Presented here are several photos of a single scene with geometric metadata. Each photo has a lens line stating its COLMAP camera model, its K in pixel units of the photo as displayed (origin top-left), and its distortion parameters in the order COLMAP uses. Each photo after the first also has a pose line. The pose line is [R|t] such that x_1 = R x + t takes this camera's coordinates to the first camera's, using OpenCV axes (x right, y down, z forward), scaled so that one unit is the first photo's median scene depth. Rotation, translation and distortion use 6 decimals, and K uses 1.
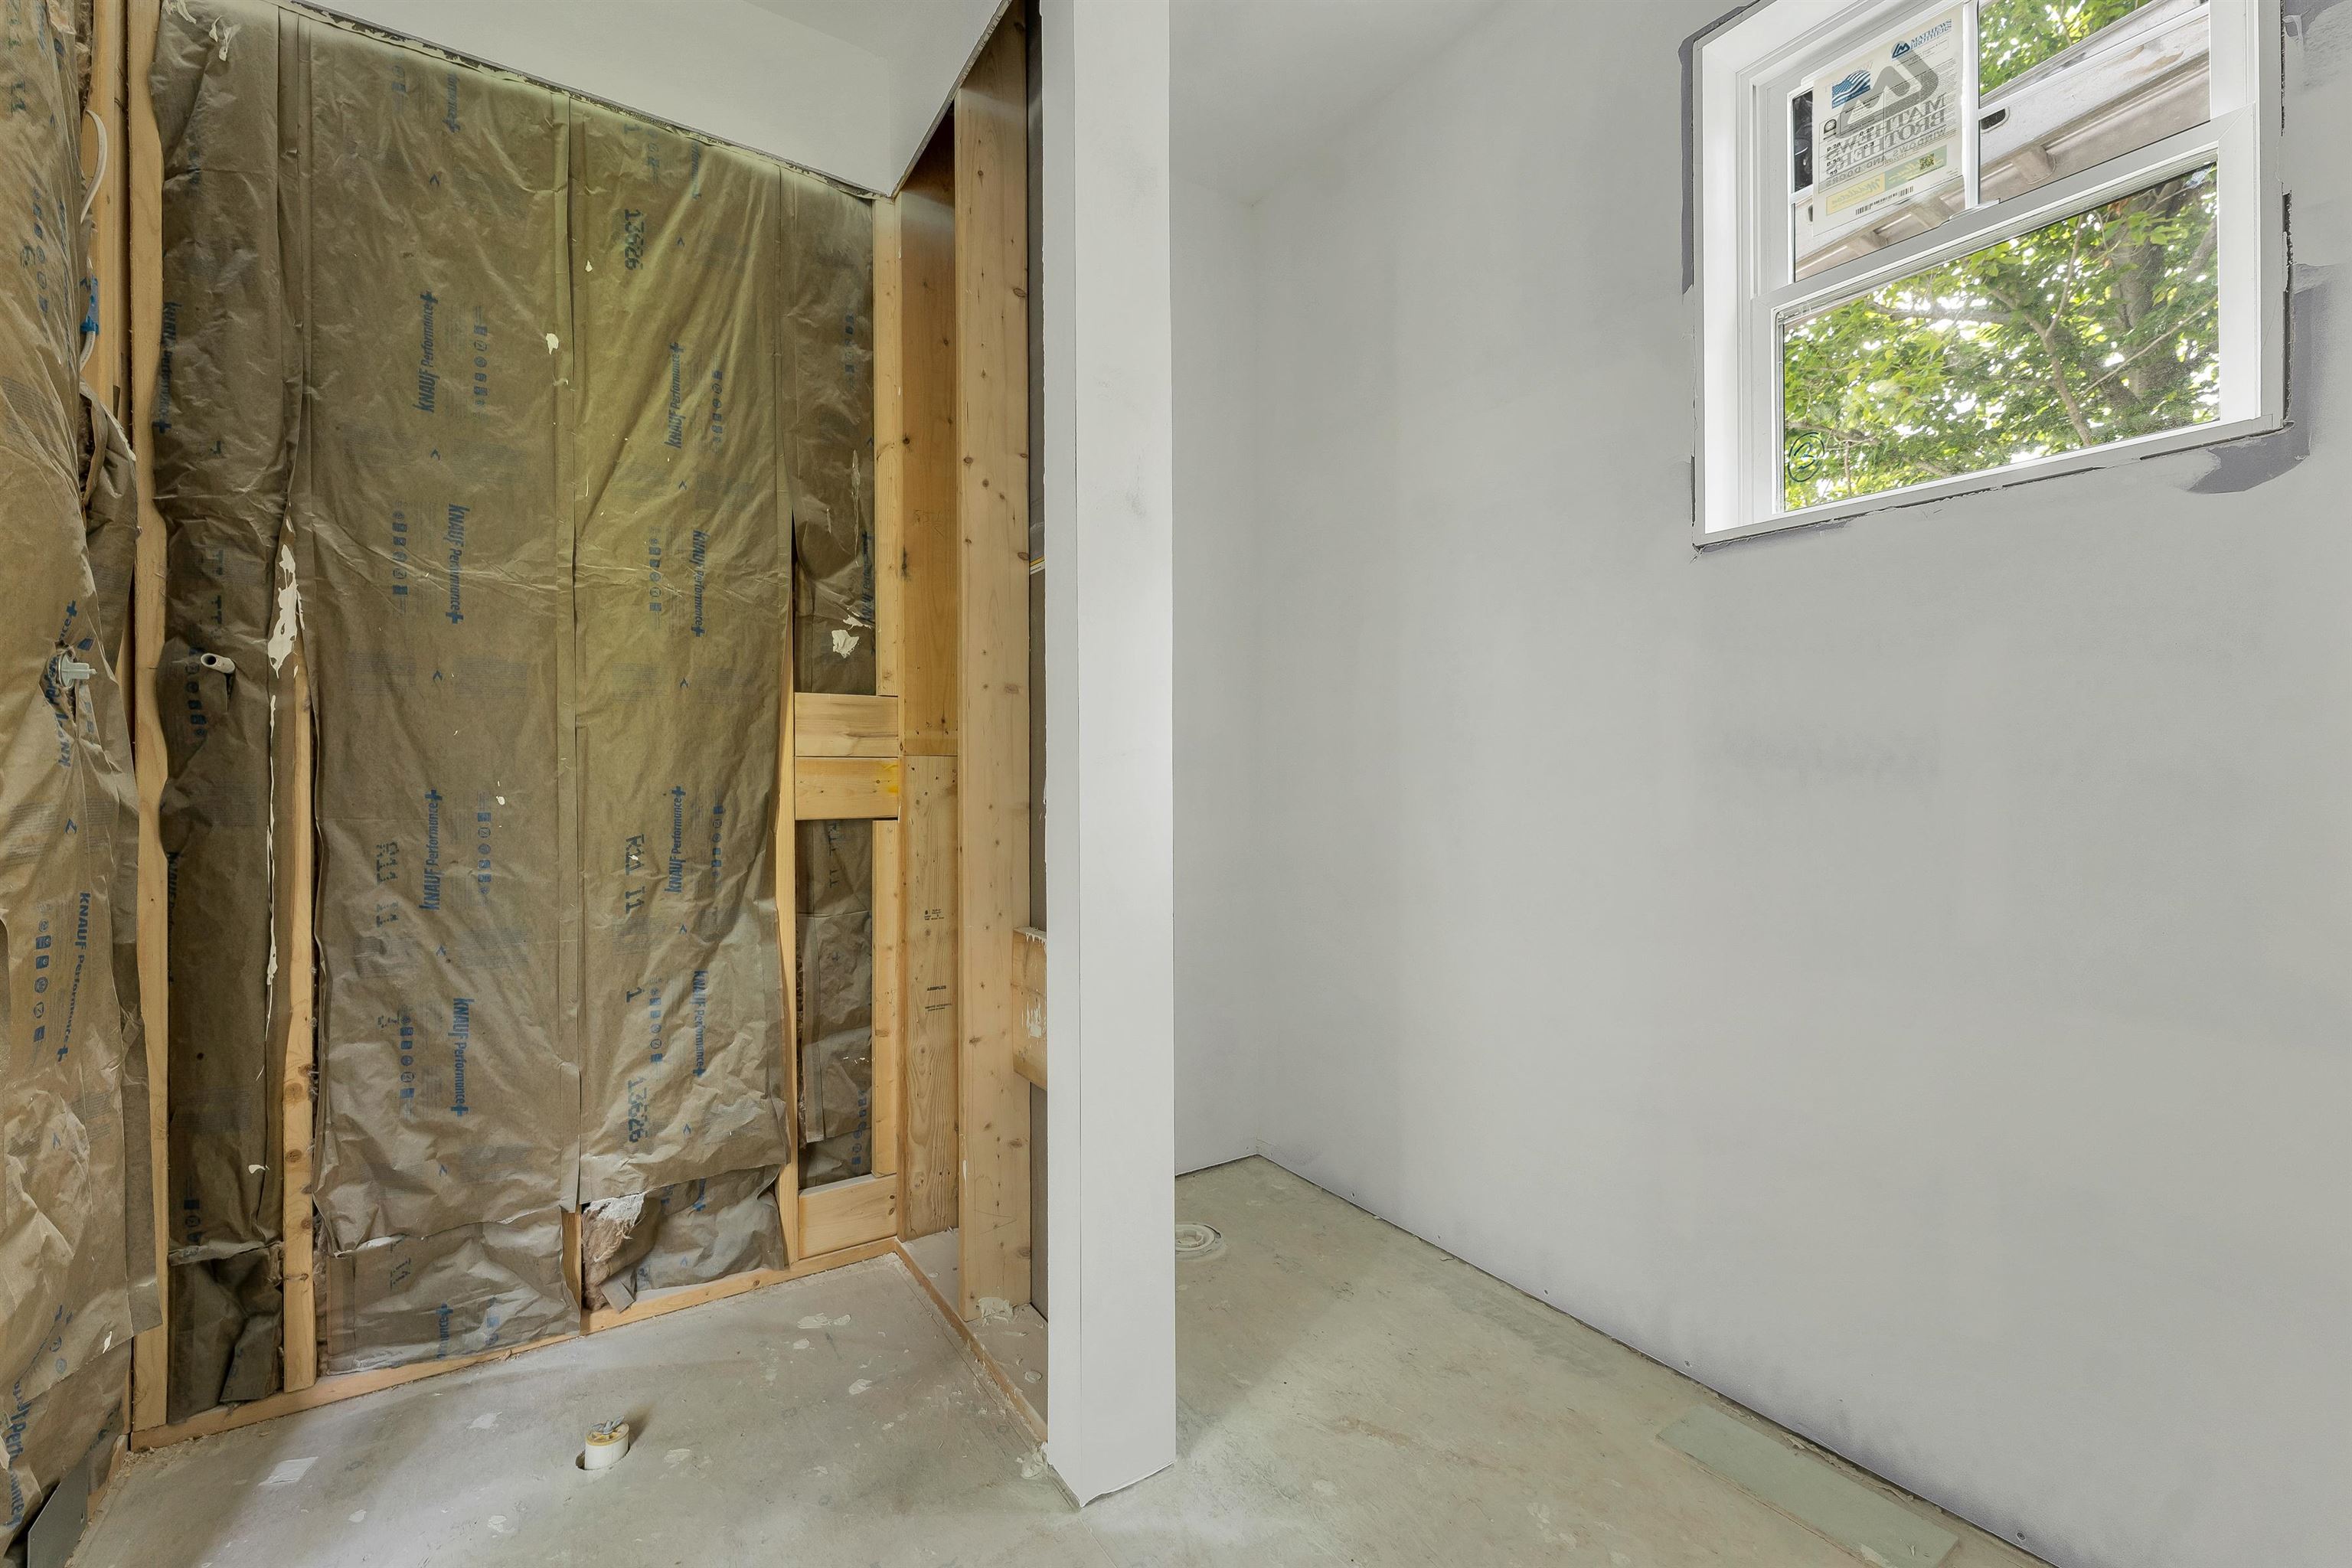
lens RADIAL K [[956.1, 0, 1184.2], [0, 956.1, 774.7], [0, 0, 1]] dist [-0.002627, -0.000205]
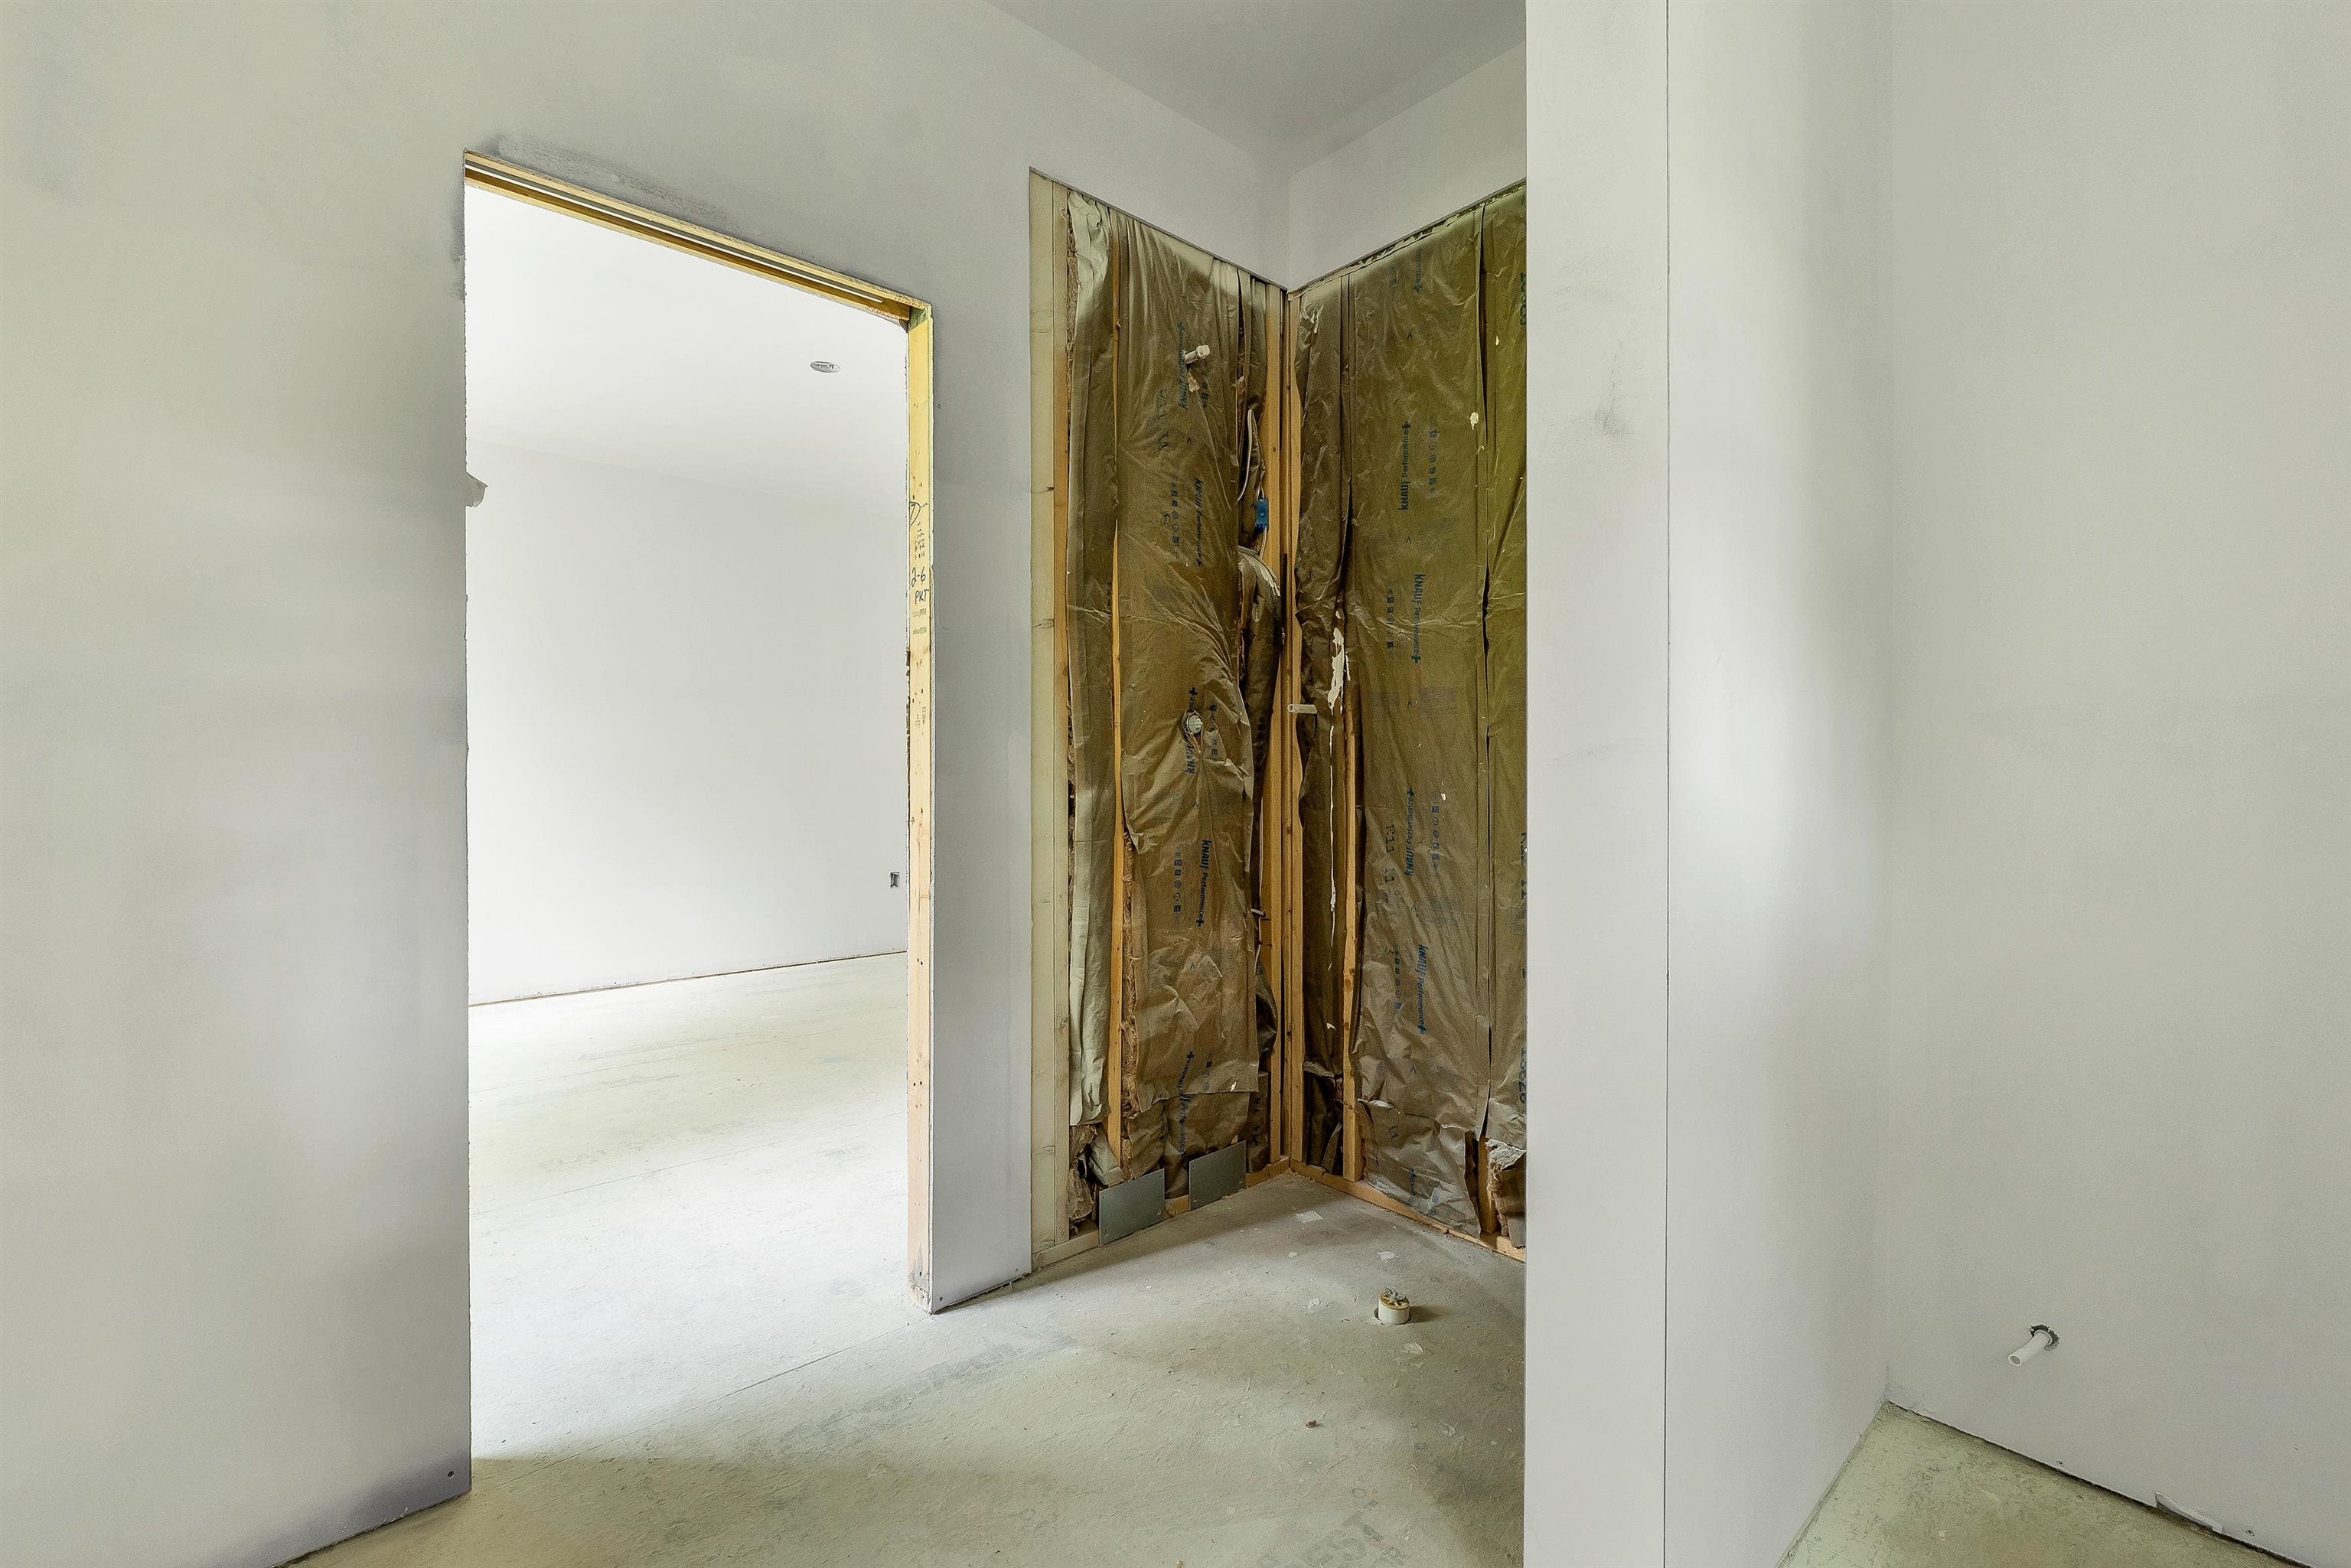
lens RADIAL K [[1013.5, 0, 1175.5], [0, 1013.5, 784.0], [0, 0, 1]] dist [0.000703, 0.000218]
pose [[0.146780, 0.008175, -0.989135, 0.604210], [0.004314, 0.999951, 0.008904, -0.004062], [0.989160, -0.005574, 0.146738, 0.469861]]
